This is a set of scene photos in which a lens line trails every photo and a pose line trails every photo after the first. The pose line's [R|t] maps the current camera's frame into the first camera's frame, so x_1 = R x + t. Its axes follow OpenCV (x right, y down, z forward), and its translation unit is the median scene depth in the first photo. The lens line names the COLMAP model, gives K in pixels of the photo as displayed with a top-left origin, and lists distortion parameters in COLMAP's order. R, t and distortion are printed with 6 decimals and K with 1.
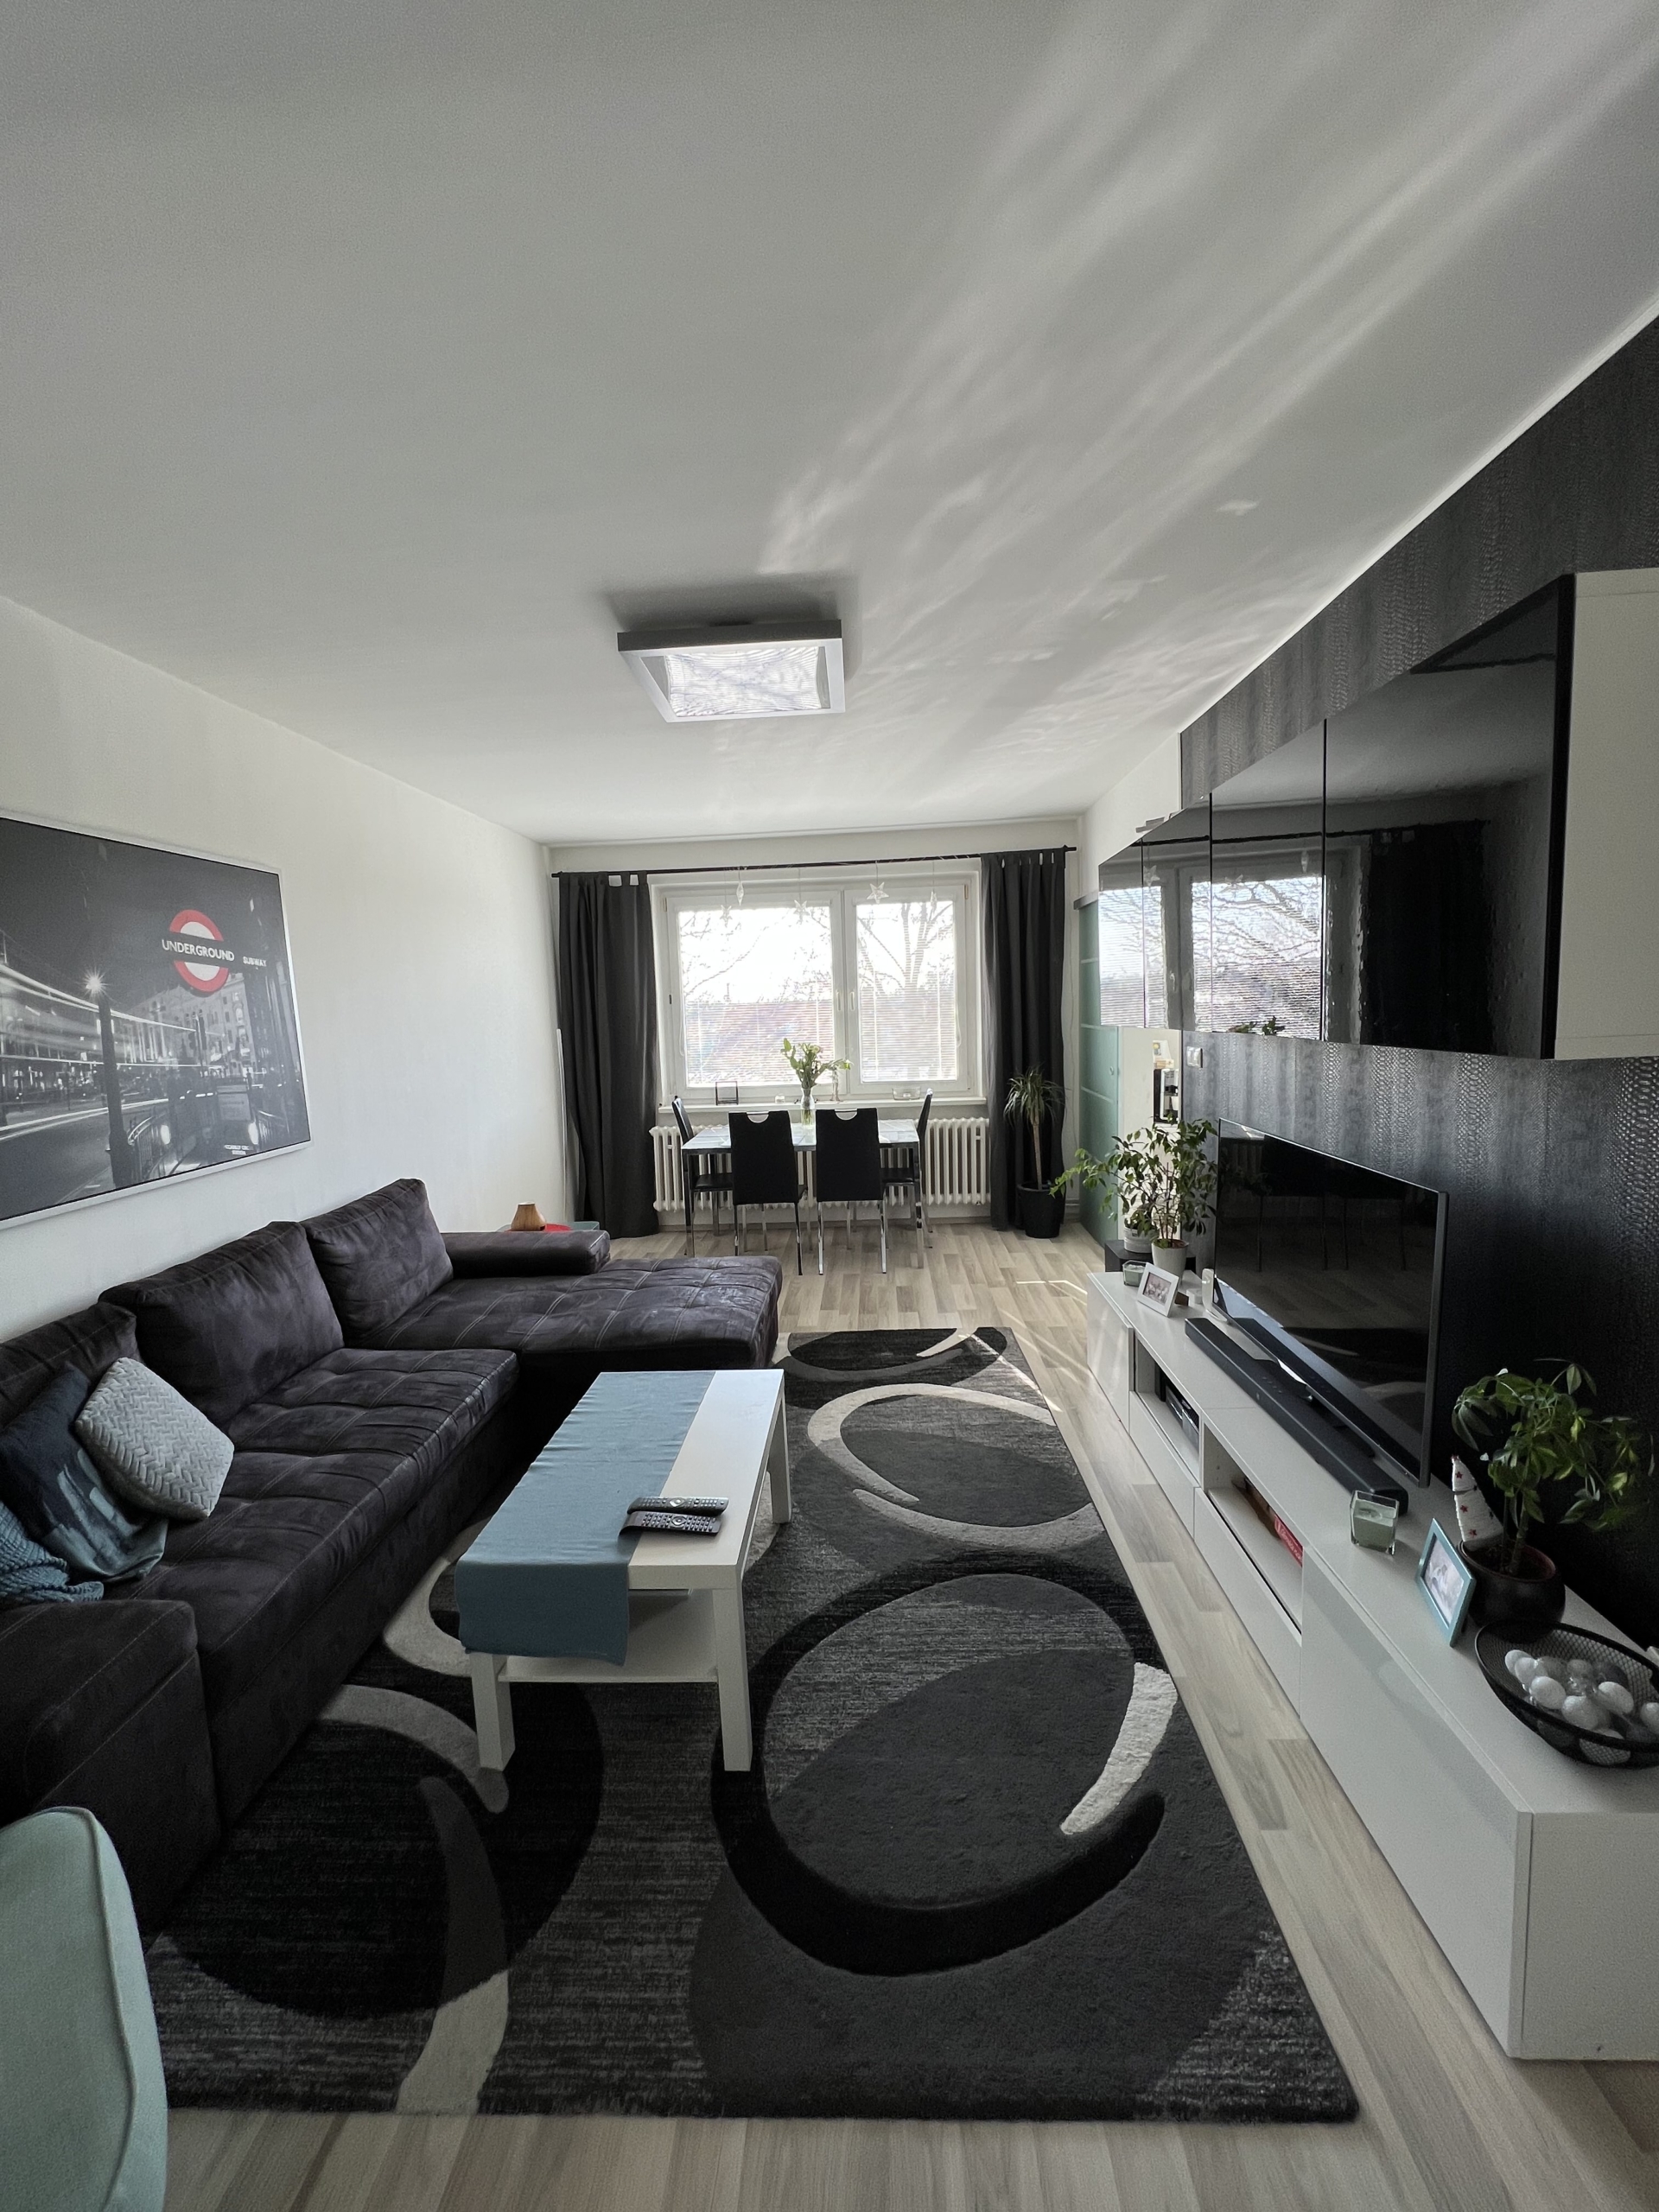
lens RADIAL K [[892.9, 0, 827.1], [0, 892.9, 1113.0], [0, 0, 1]] dist [-0.000148, 0.000105]
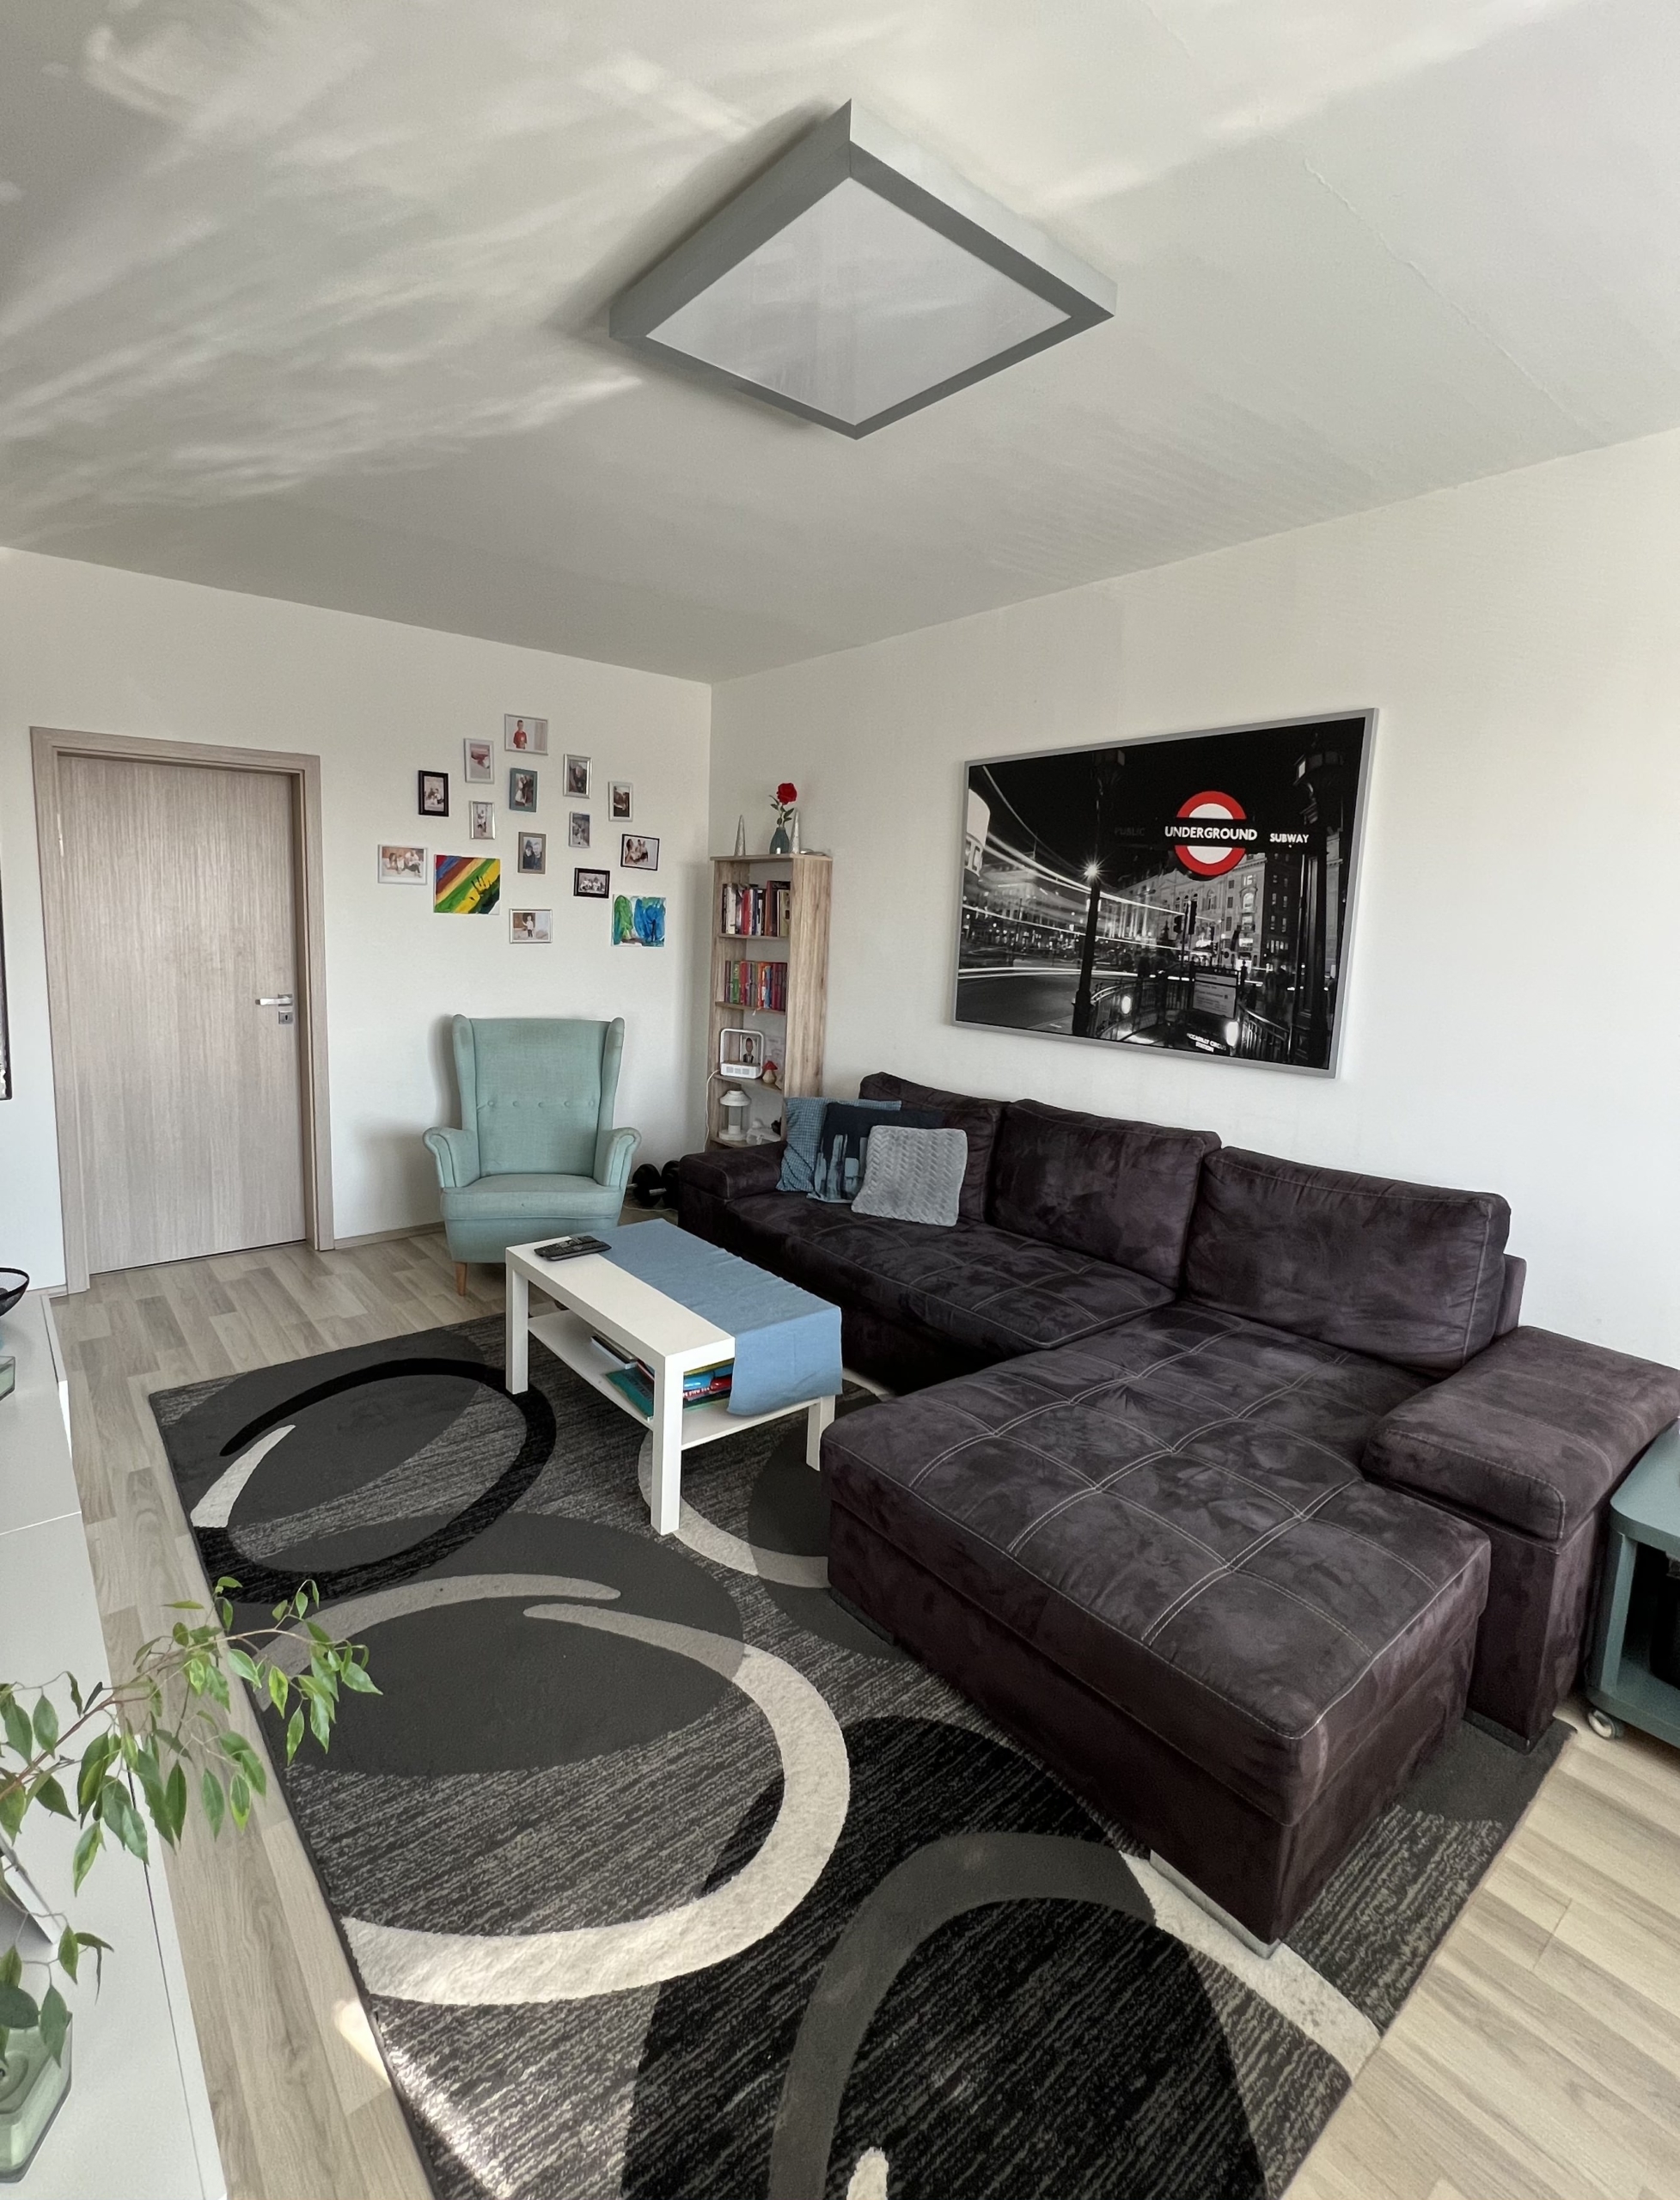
lens RADIAL K [[1286.8, 0, 836.2], [0, 1286.8, 1090.8], [0, 0, 1]] dist [-0.001341, 0.000777]
pose [[-0.782125, 0.099962, -0.615051, 0.530209], [-0.077528, 0.963768, 0.255227, -0.248609], [0.618279, 0.247303, -0.746037, 1.953777]]
